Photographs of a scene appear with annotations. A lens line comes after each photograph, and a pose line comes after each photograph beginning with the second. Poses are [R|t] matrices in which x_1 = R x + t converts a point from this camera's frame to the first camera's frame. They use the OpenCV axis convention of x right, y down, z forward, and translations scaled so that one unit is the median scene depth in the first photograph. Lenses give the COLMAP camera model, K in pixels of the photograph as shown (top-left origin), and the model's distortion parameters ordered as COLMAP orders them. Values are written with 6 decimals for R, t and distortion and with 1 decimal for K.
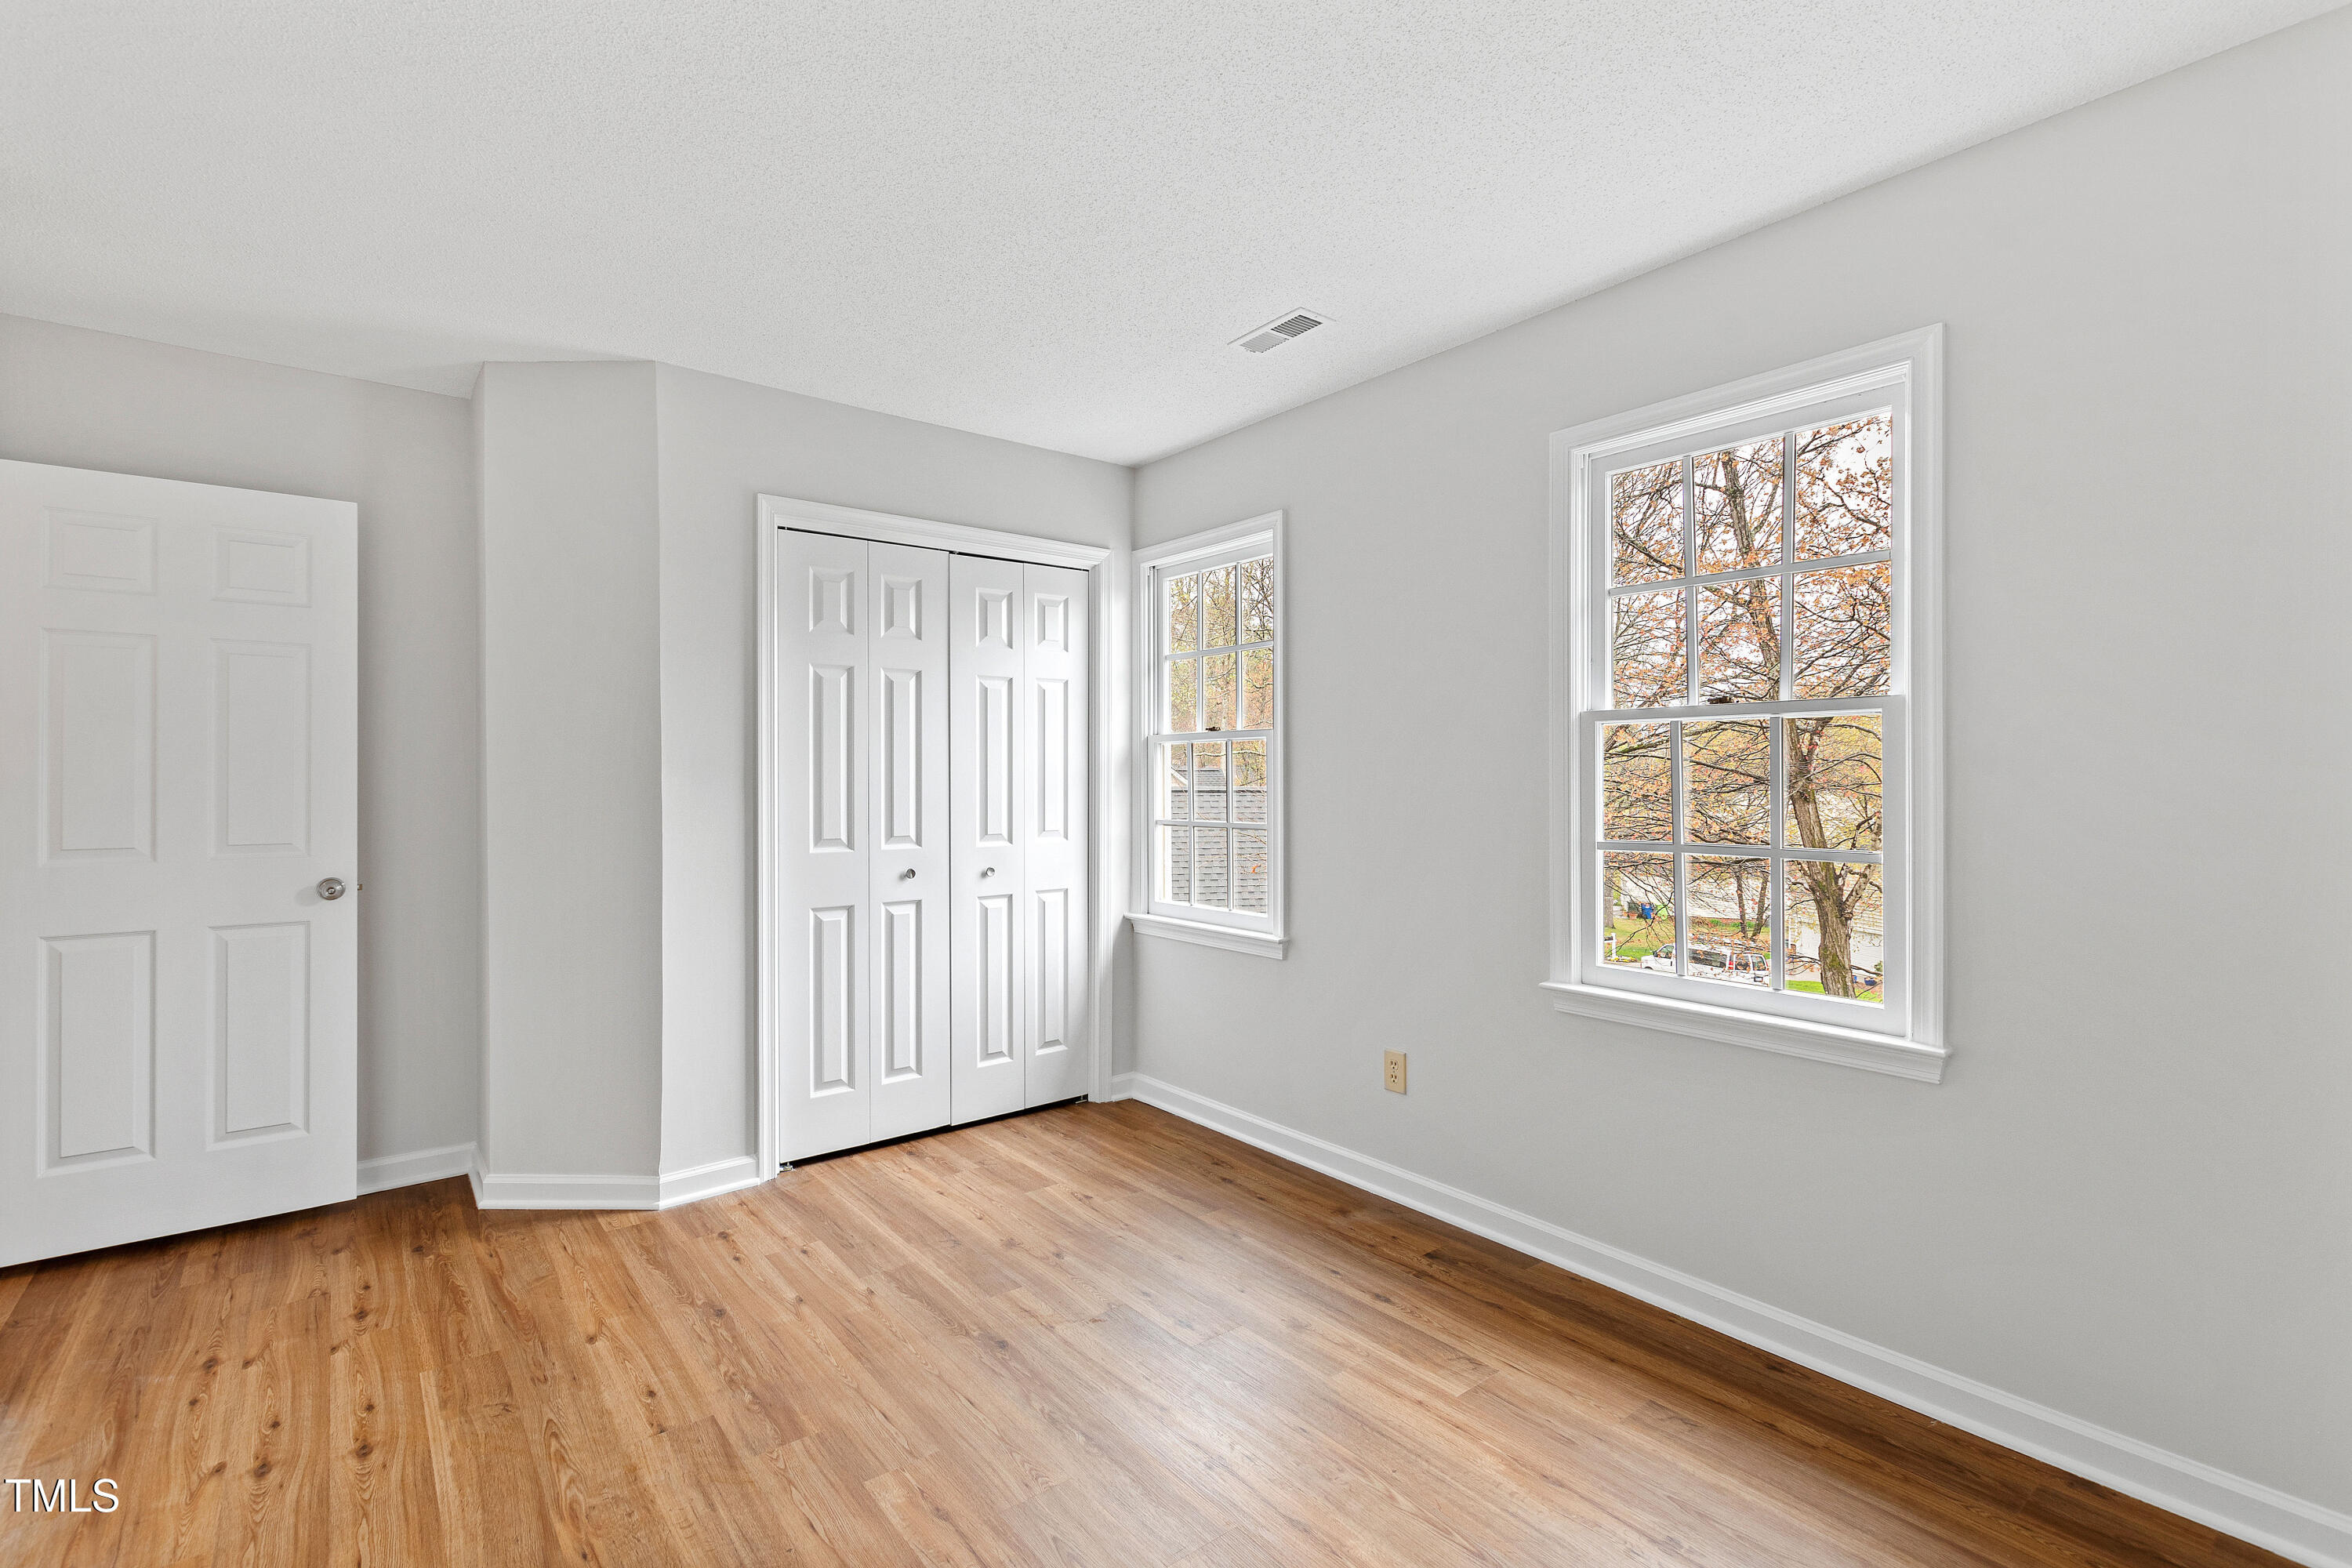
lens RADIAL K [[1037.9, 0, 1165.4], [0, 1037.9, 784.5], [0, 0, 1]] dist [-0.001851, -0.000858]
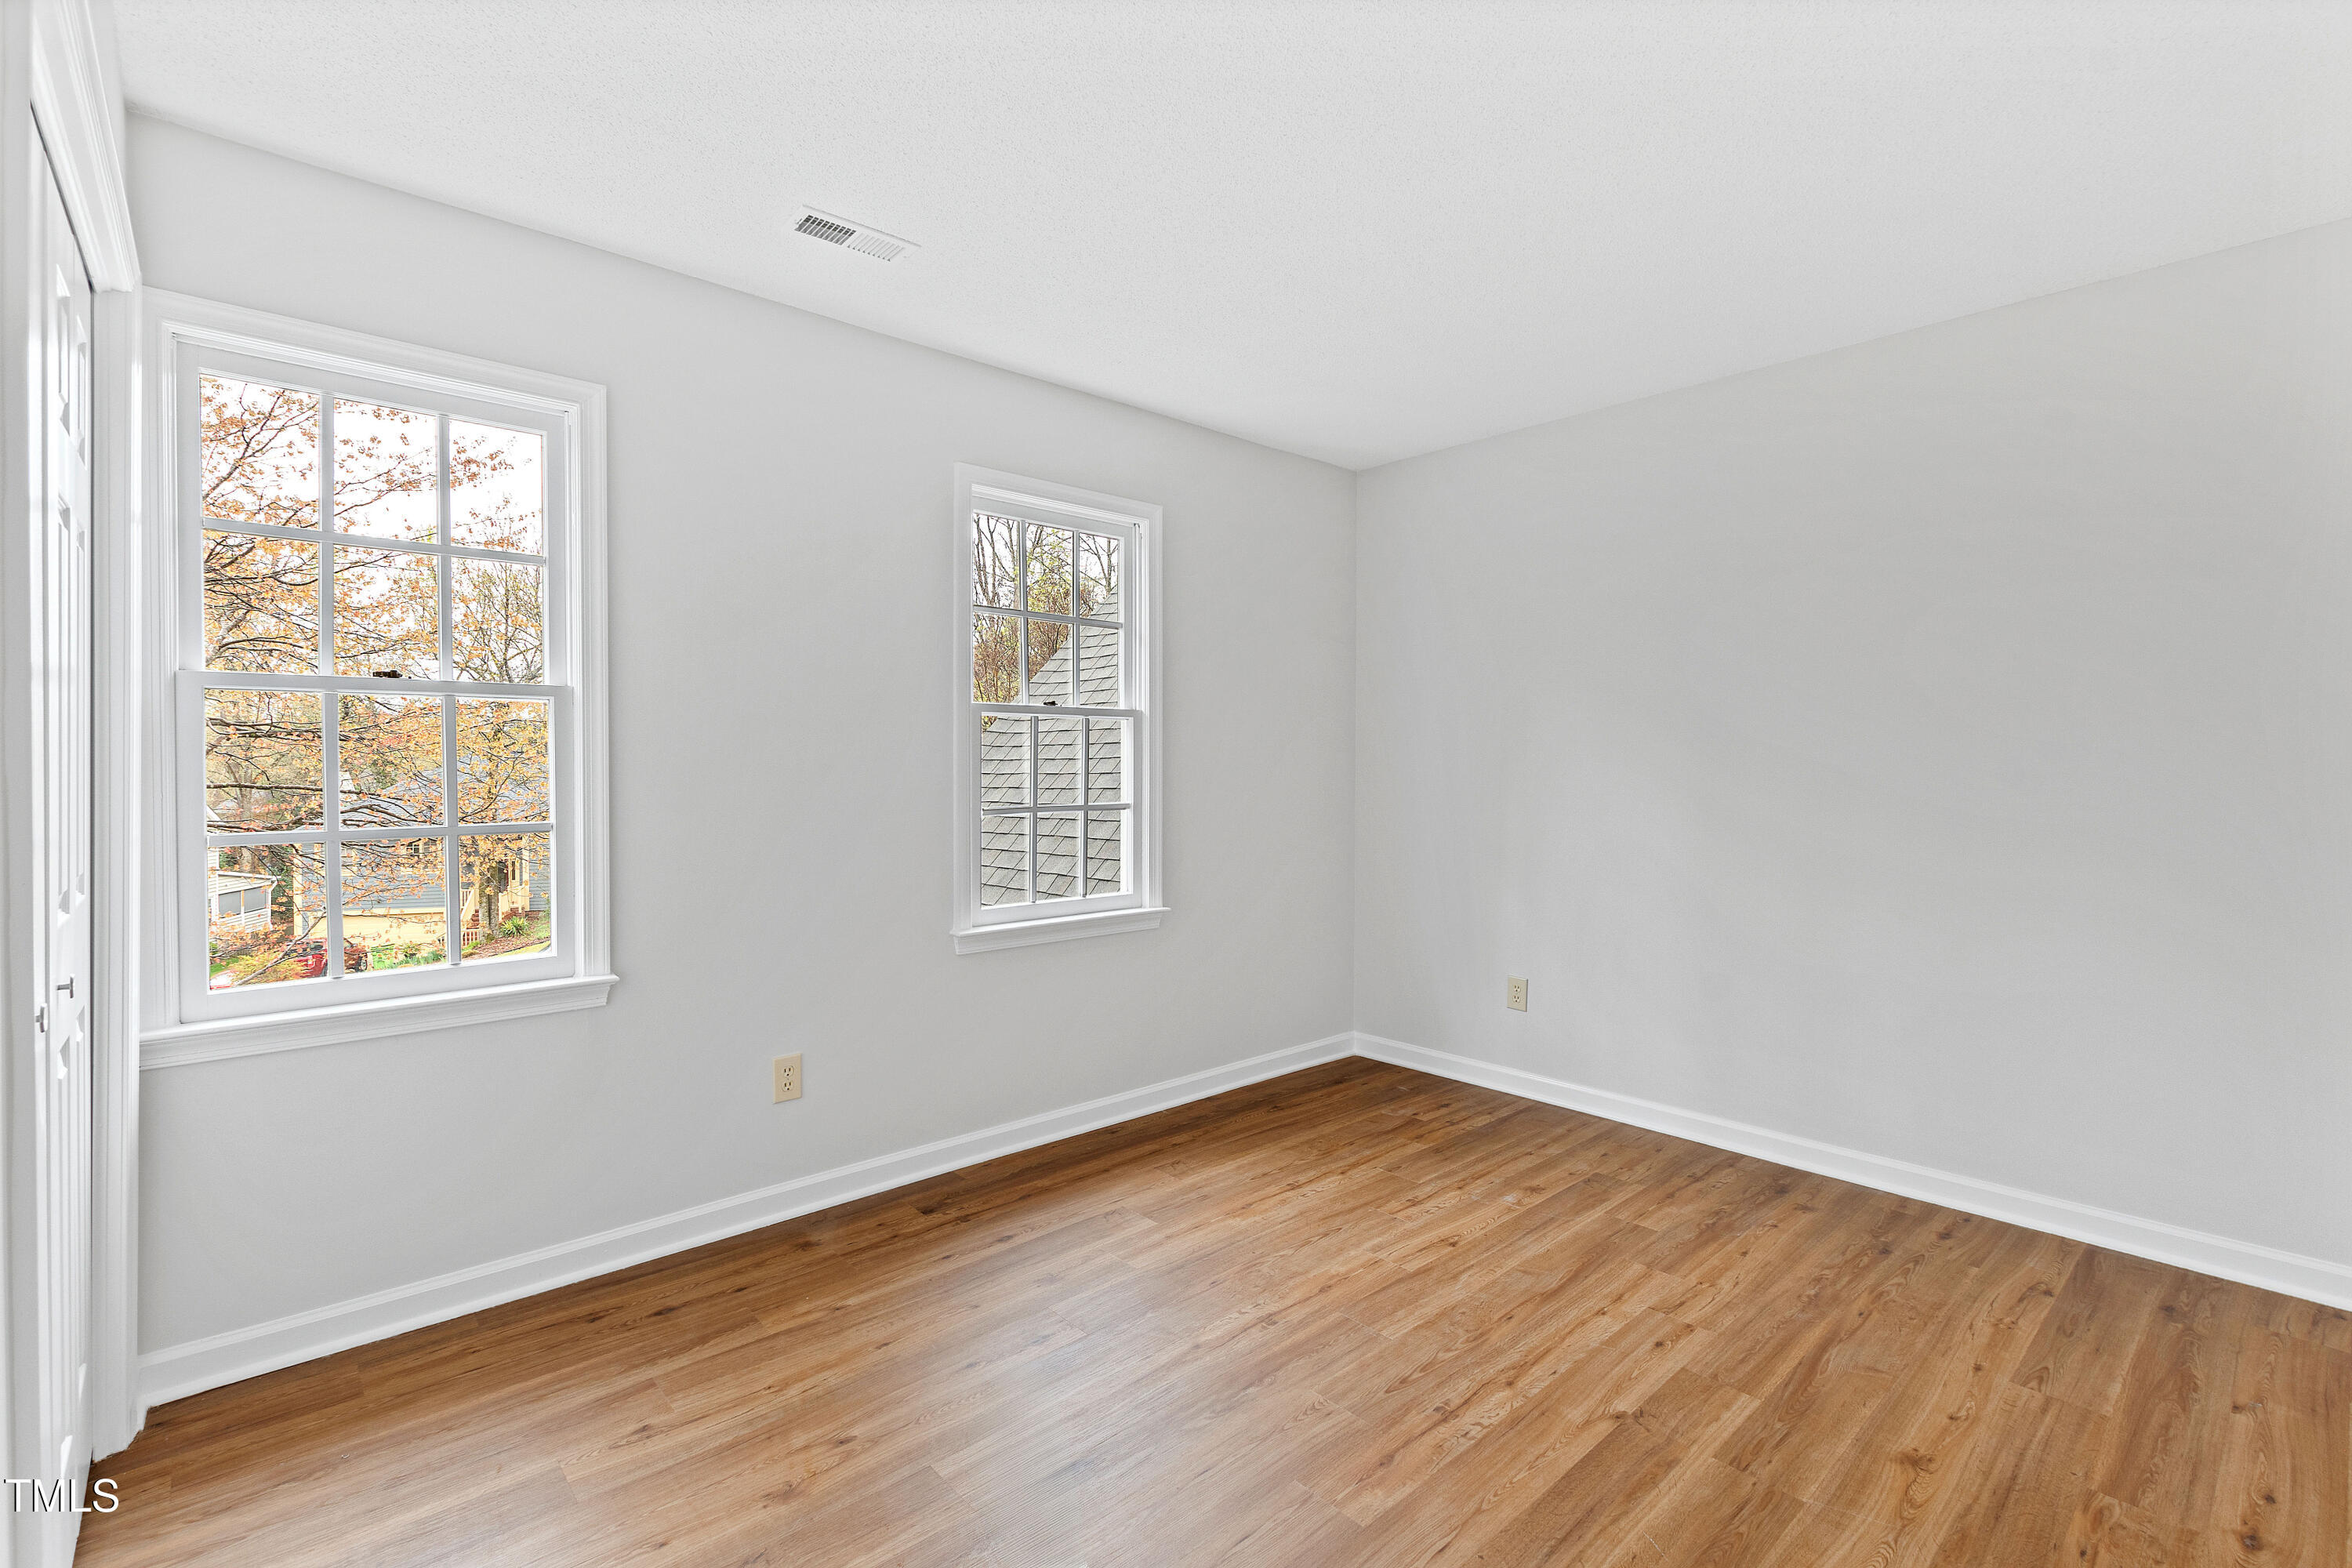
lens RADIAL K [[1037.9, 0, 1167.6], [0, 1037.9, 772.0], [0, 0, 1]] dist [-0.001851, -0.000858]
pose [[-0.048425, -0.012426, 0.998750, -0.781213], [0.006910, 0.999895, 0.012775, 0.004179], [-0.998803, 0.007520, -0.048334, 0.805037]]
